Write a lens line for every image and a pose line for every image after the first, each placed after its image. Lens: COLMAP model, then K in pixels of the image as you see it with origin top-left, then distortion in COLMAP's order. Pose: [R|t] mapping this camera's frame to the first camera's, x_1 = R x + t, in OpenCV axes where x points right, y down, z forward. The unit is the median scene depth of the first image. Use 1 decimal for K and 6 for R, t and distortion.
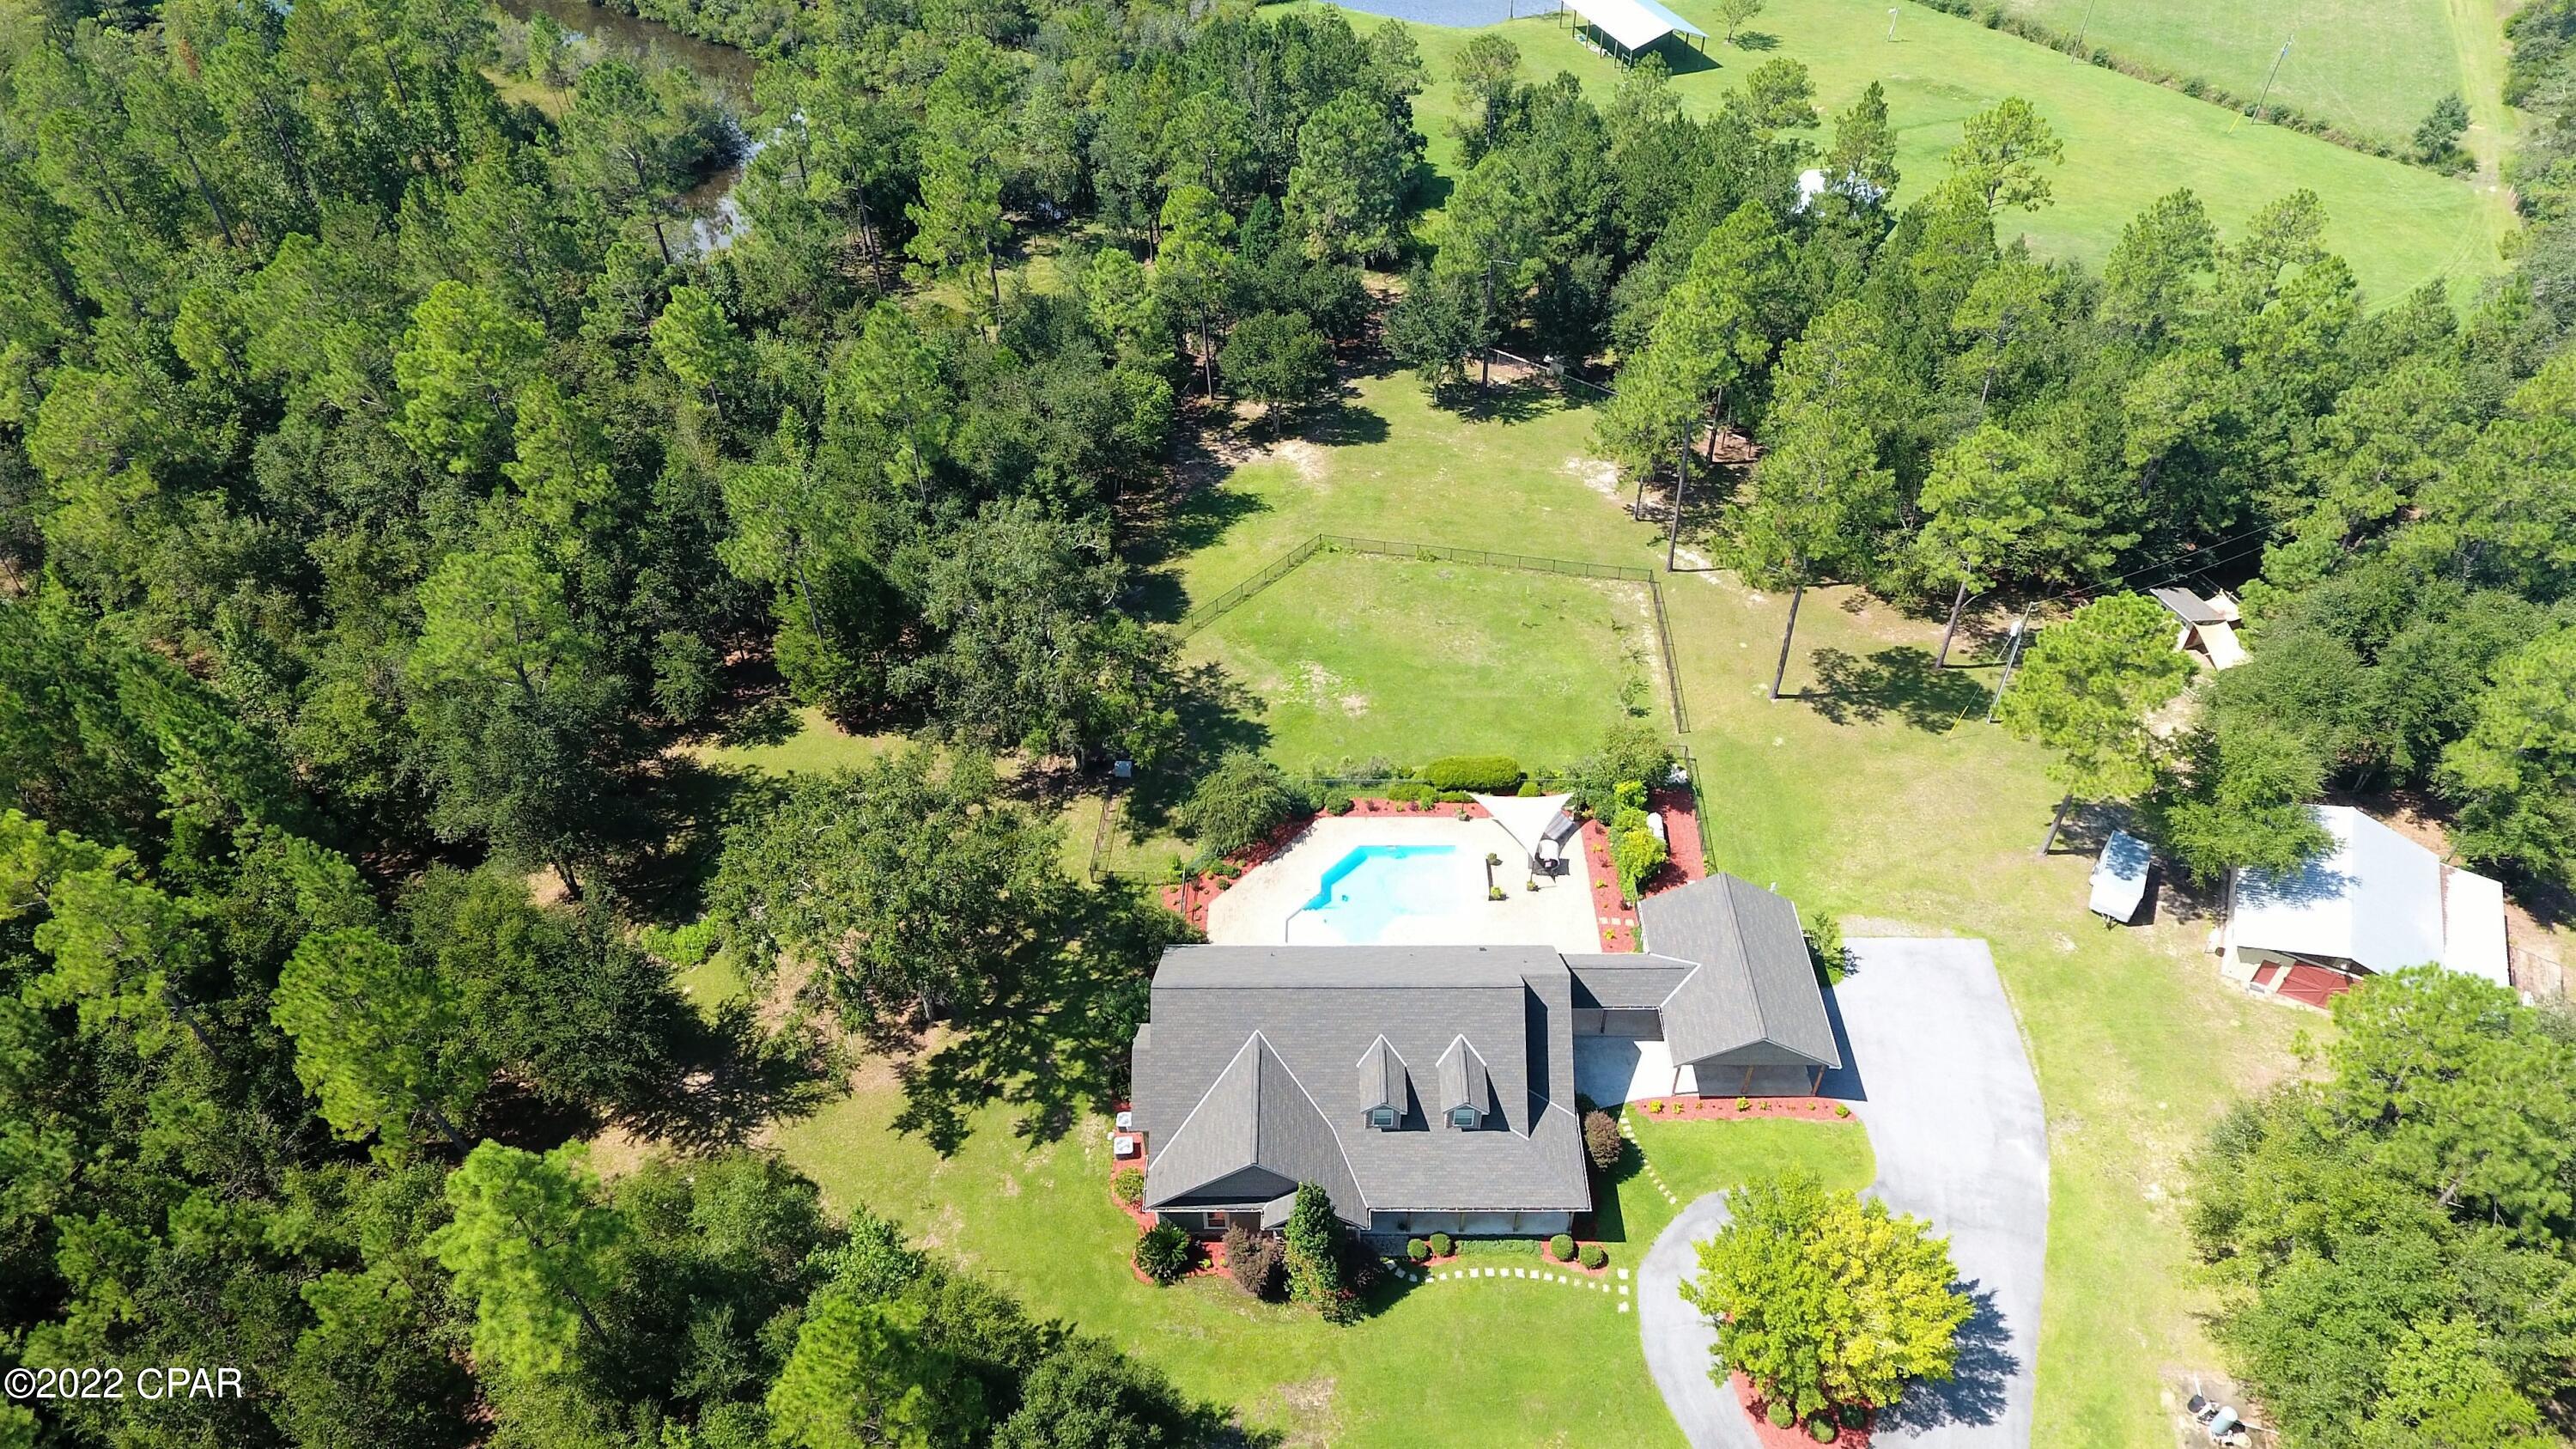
lens RADIAL K [[1583.4, 0, 1274.1], [0, 1583.4, 668.0], [0, 0, 1]] dist [-0.005546, -0.004467]
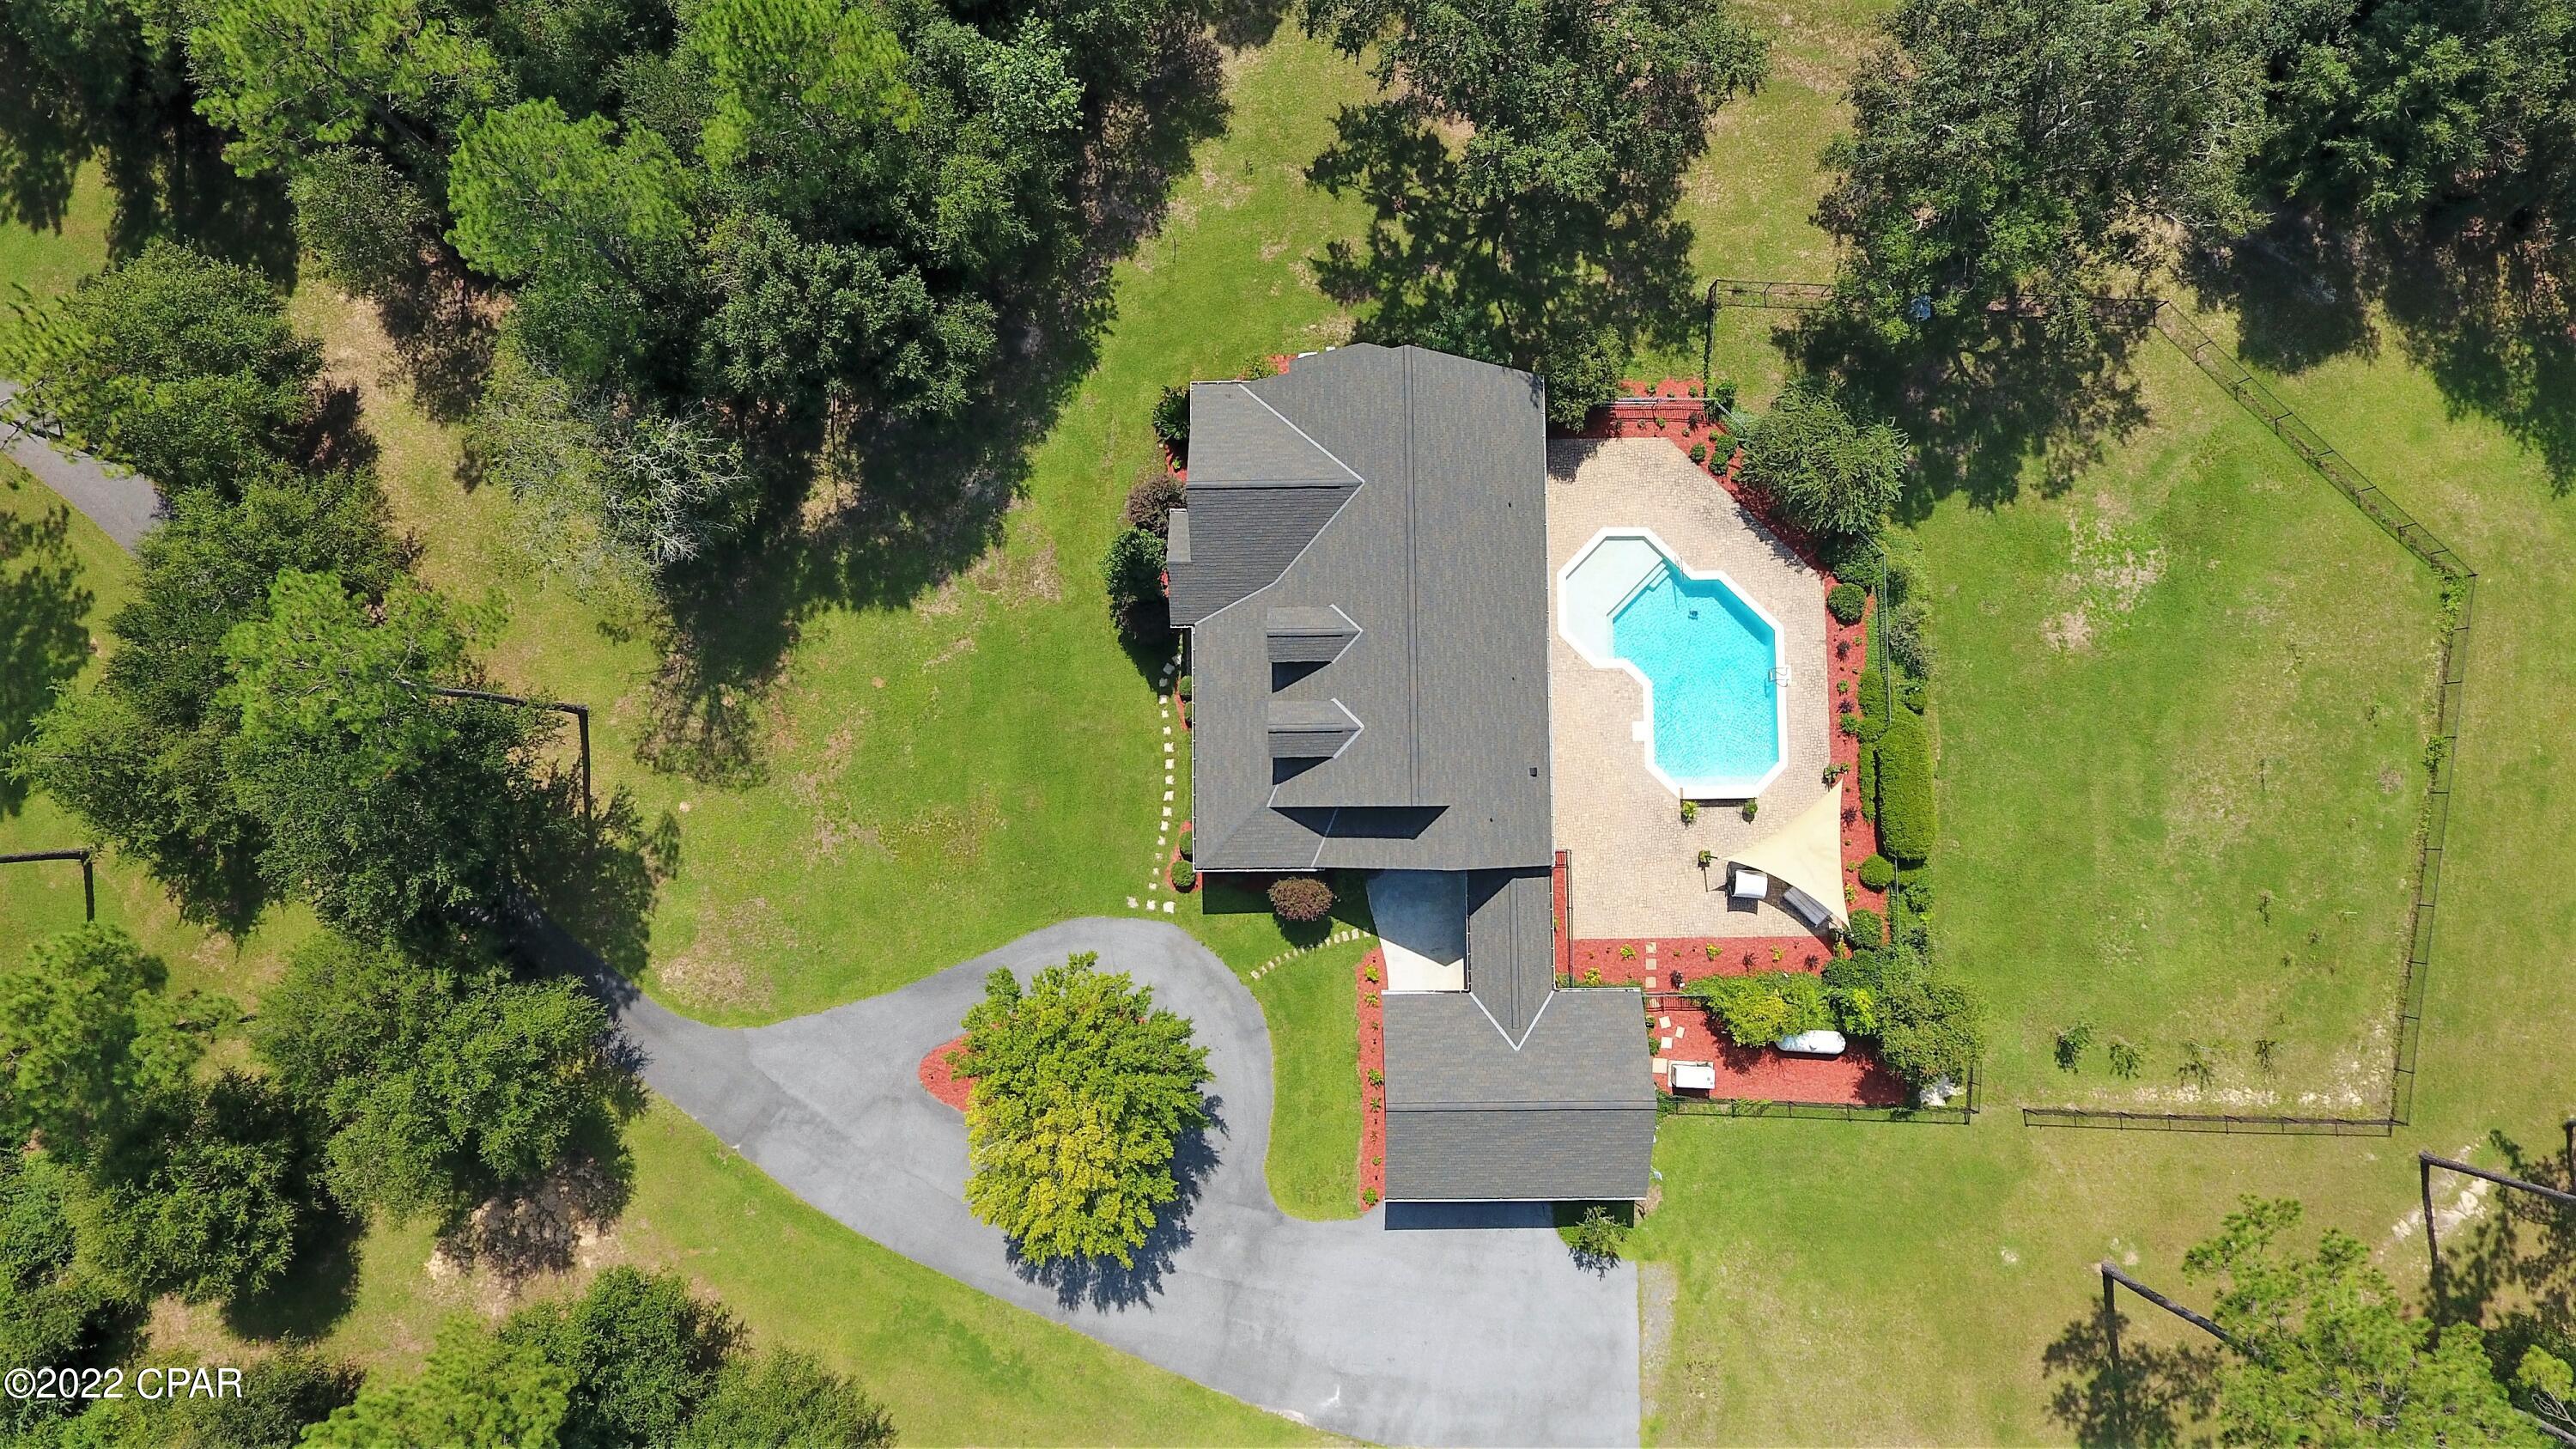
lens RADIAL K [[1491.5, 0, 1290.8], [0, 1491.5, 677.0], [0, 0, 1]] dist [-0.003162, -0.003013]
pose [[0.027063, 0.997685, -0.062394, 0.114269], [-0.656034, 0.064821, 0.751942, -0.264617], [0.754246, 0.020583, 0.656270, 0.381671]]
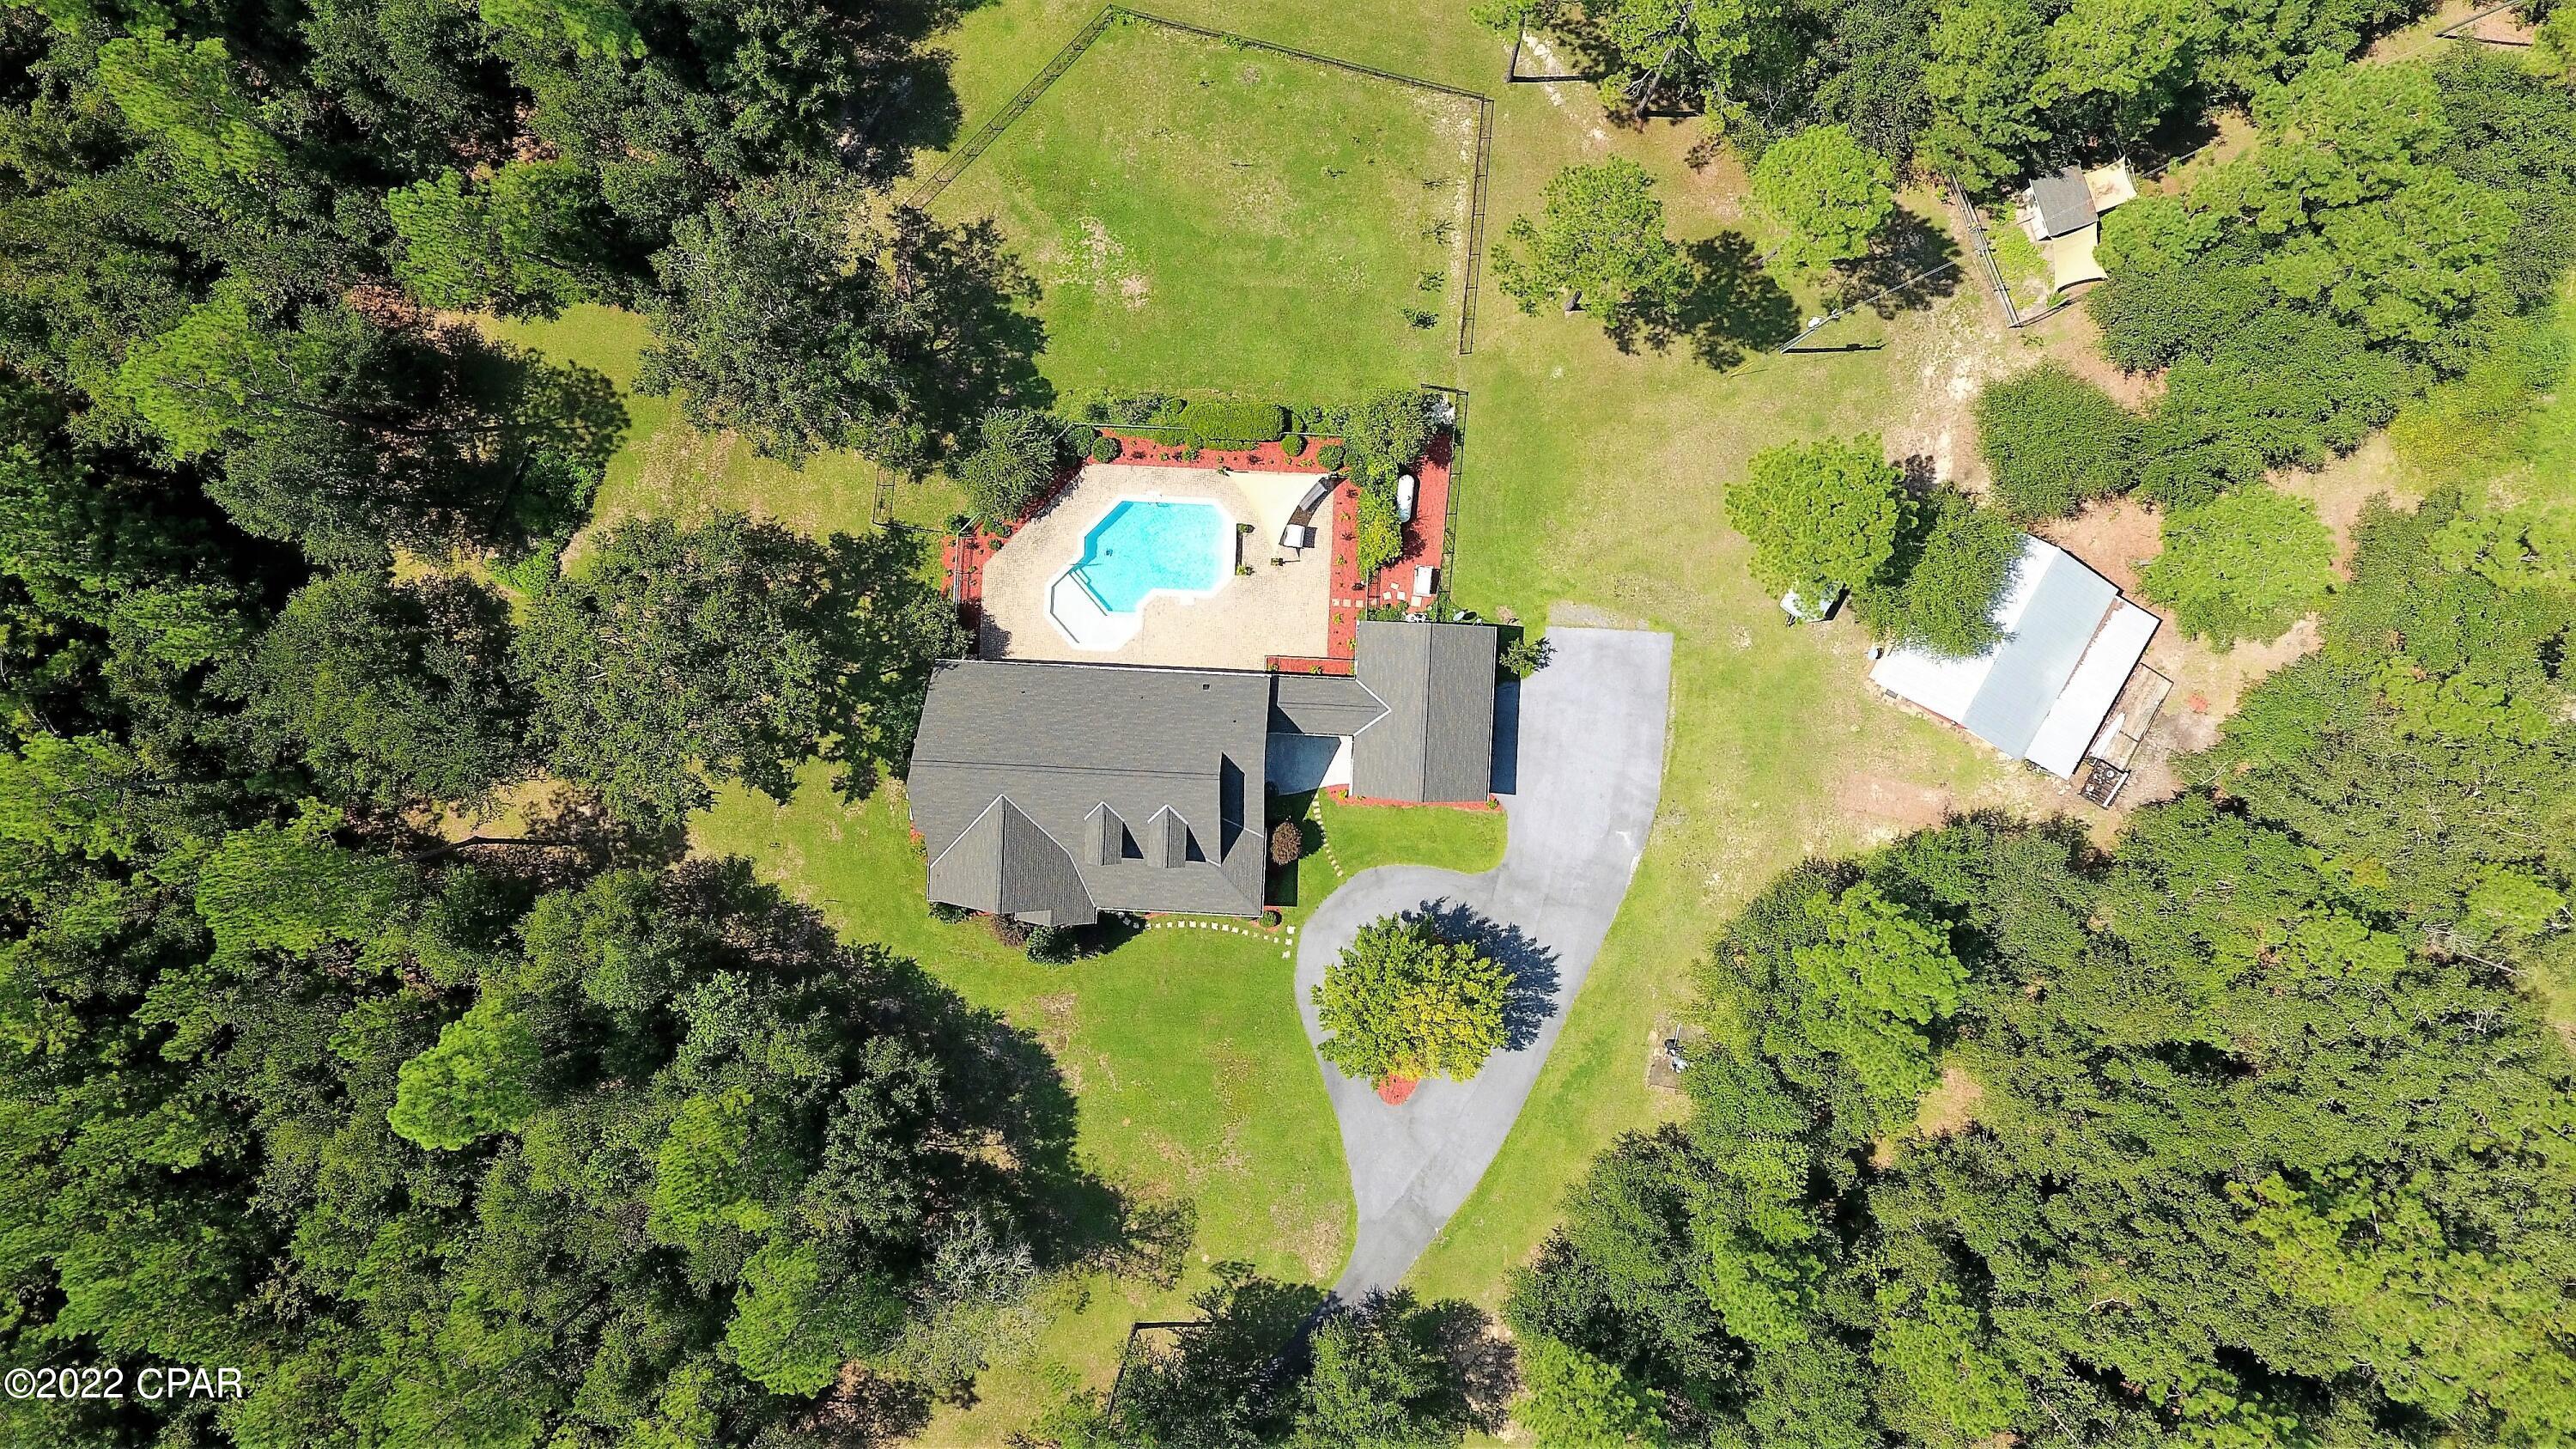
lens RADIAL K [[1491.5, 0, 1299.7], [0, 1491.5, 683.8], [0, 0, 1]] dist [-0.003162, -0.003013]
pose [[0.999590, 0.028003, -0.005928, 0.184026], [-0.013539, 0.645026, 0.764040, -0.580447], [0.025219, -0.763647, 0.645141, 0.271044]]
